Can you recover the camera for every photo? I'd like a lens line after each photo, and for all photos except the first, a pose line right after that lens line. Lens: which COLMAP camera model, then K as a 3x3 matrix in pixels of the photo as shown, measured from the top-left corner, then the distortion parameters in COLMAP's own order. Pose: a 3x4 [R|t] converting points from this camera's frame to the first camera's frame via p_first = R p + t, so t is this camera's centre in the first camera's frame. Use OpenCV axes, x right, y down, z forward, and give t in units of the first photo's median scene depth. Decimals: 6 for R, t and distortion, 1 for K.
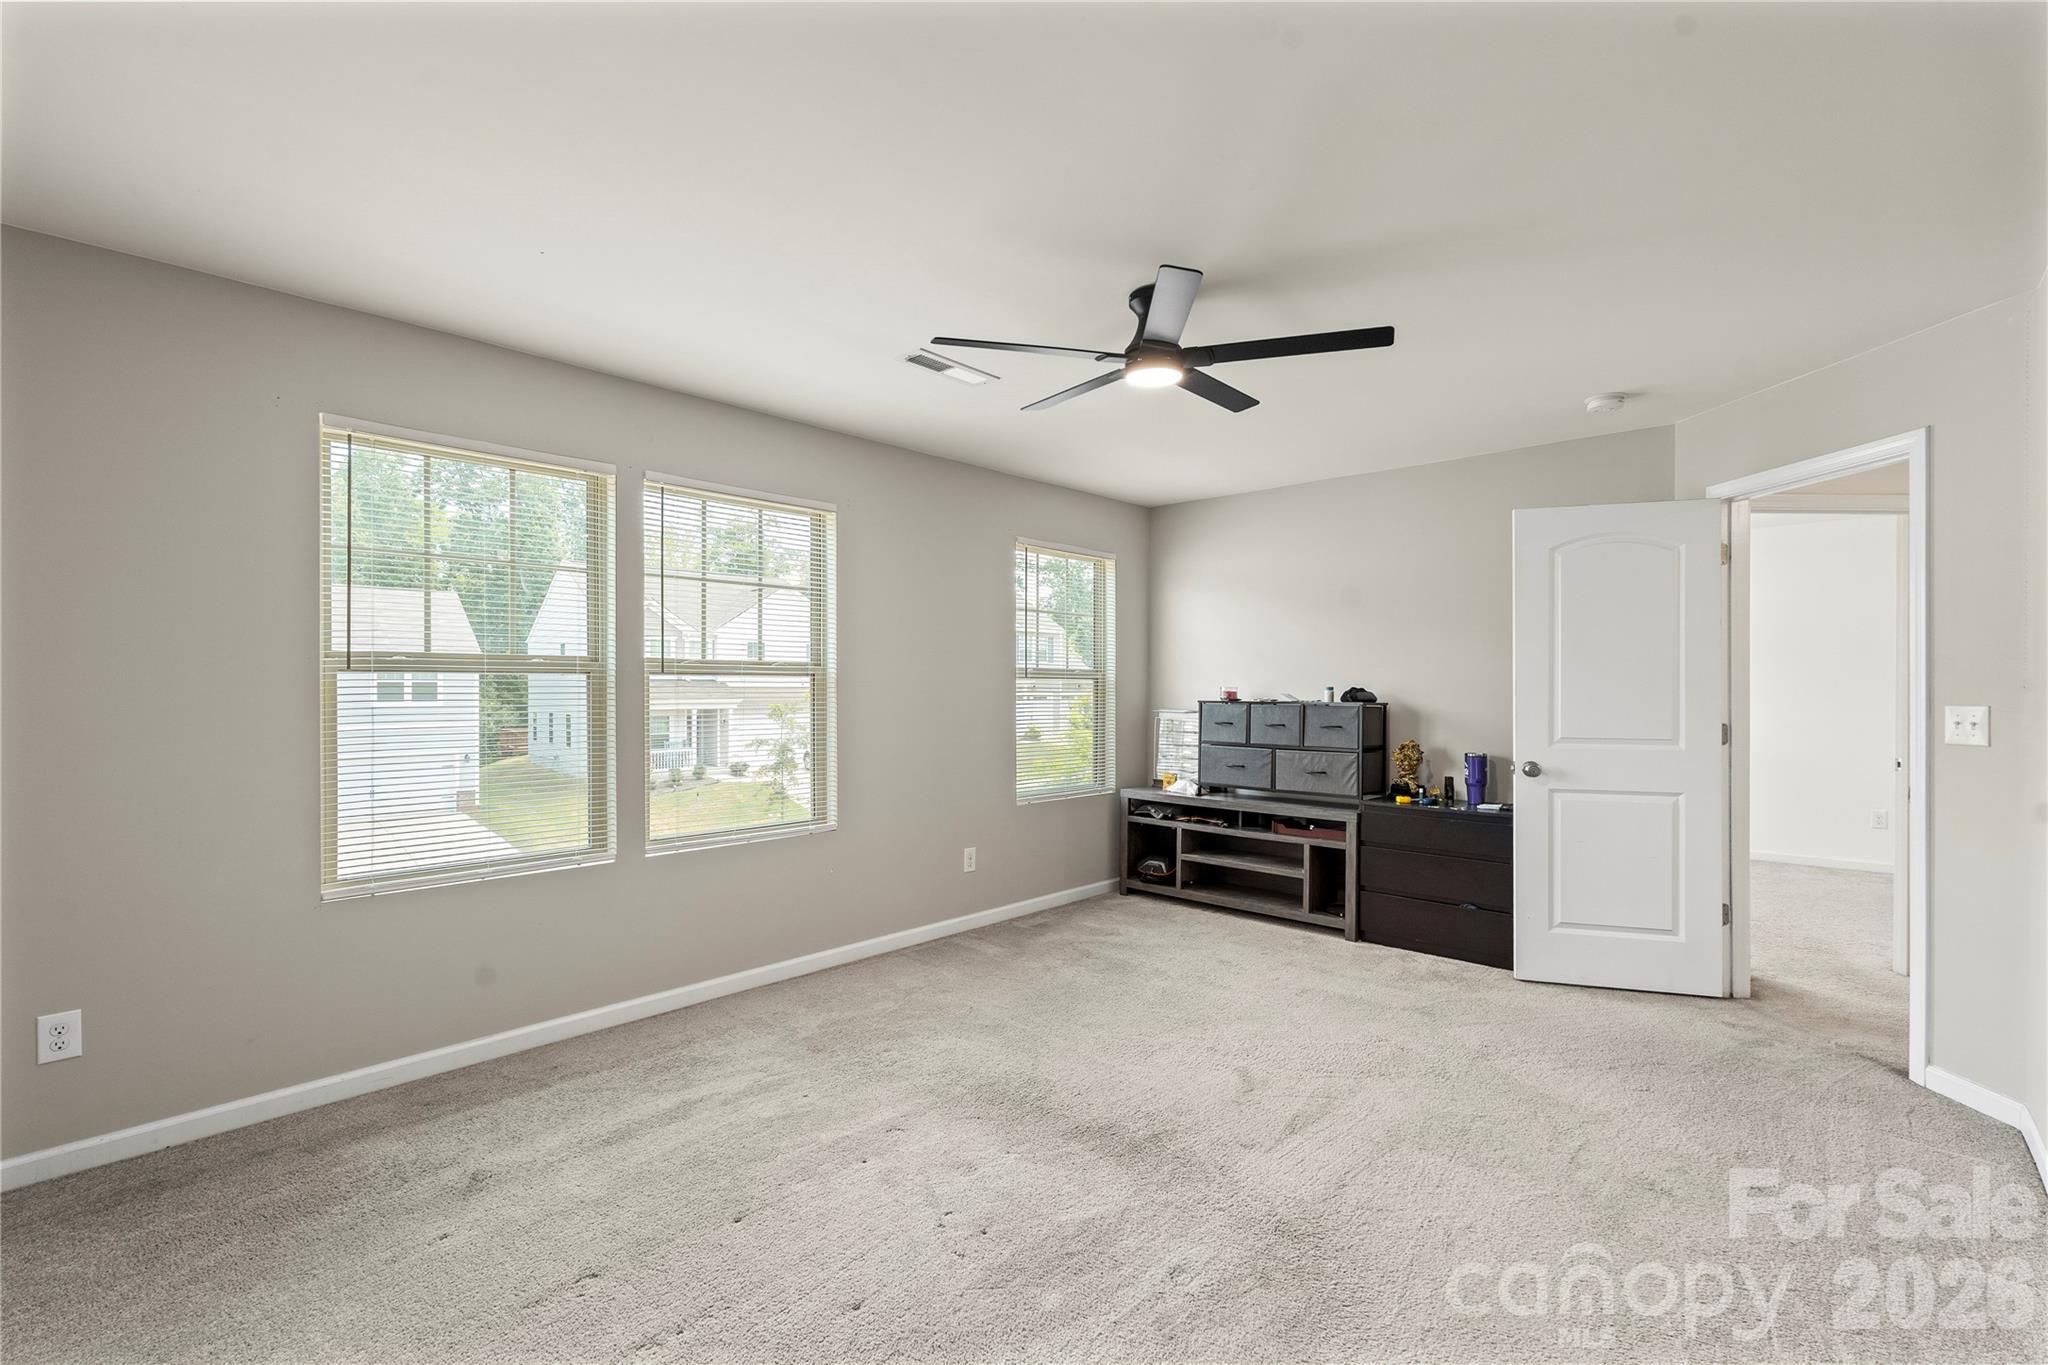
lens RADIAL K [[895.2, 0, 1024.0], [0, 895.2, 682.5], [0, 0, 1]] dist [-0.000165, -0.000648]
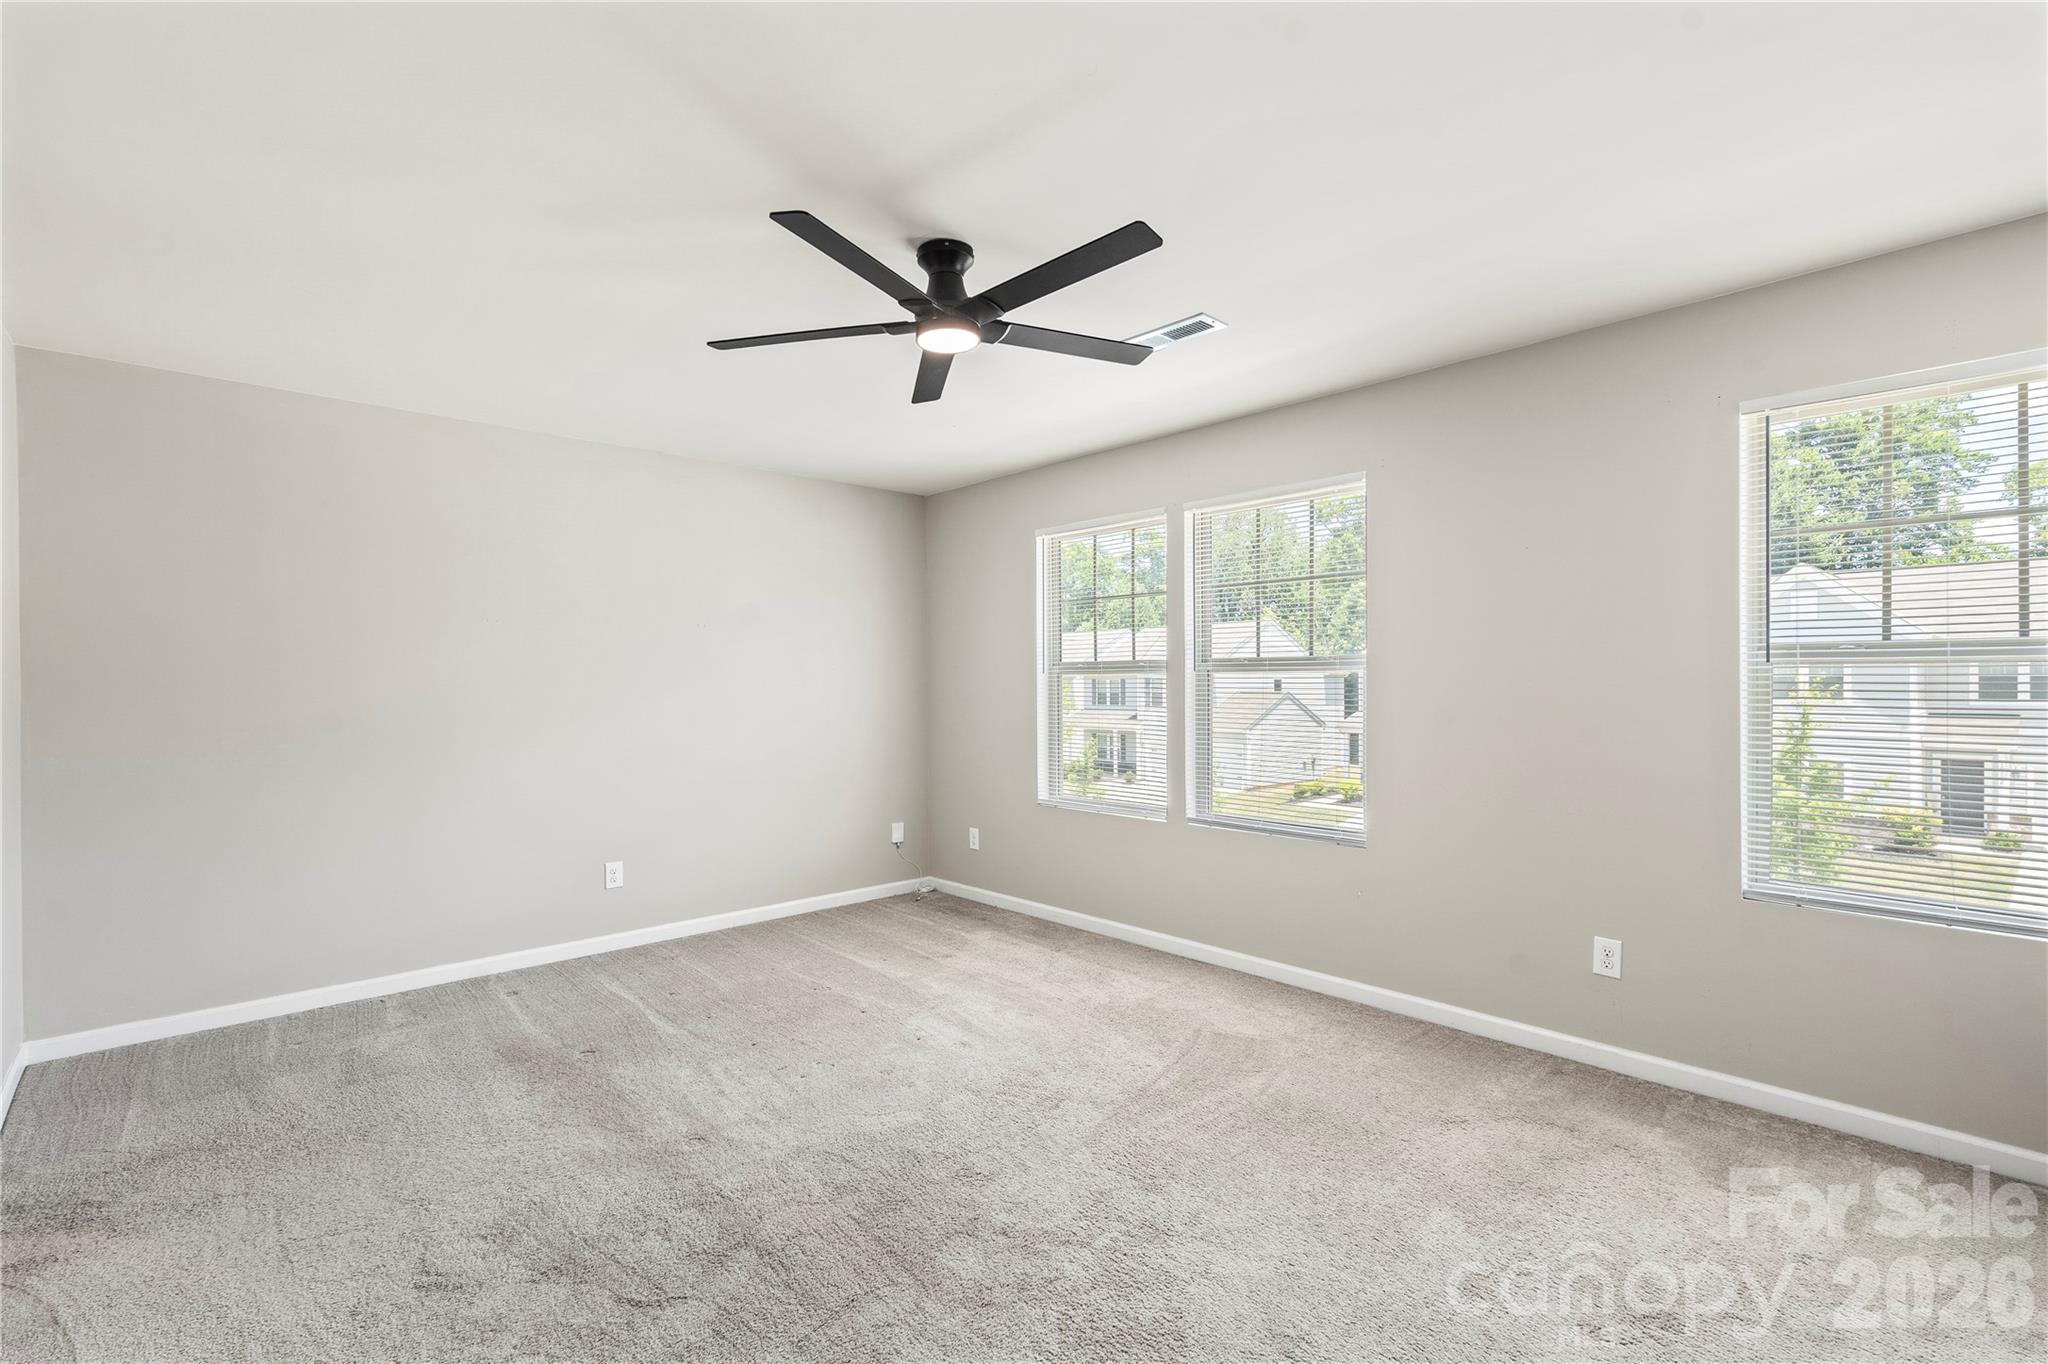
lens RADIAL K [[917.3, 0, 1038.3], [0, 917.3, 686.5], [0, 0, 1]] dist [0.001493, 0.000282]
pose [[-0.061609, 0.000548, -0.998100, 0.602722], [0.007018, 0.999975, 0.000116, 0.006380], [0.998076, -0.006998, -0.061611, 0.644827]]
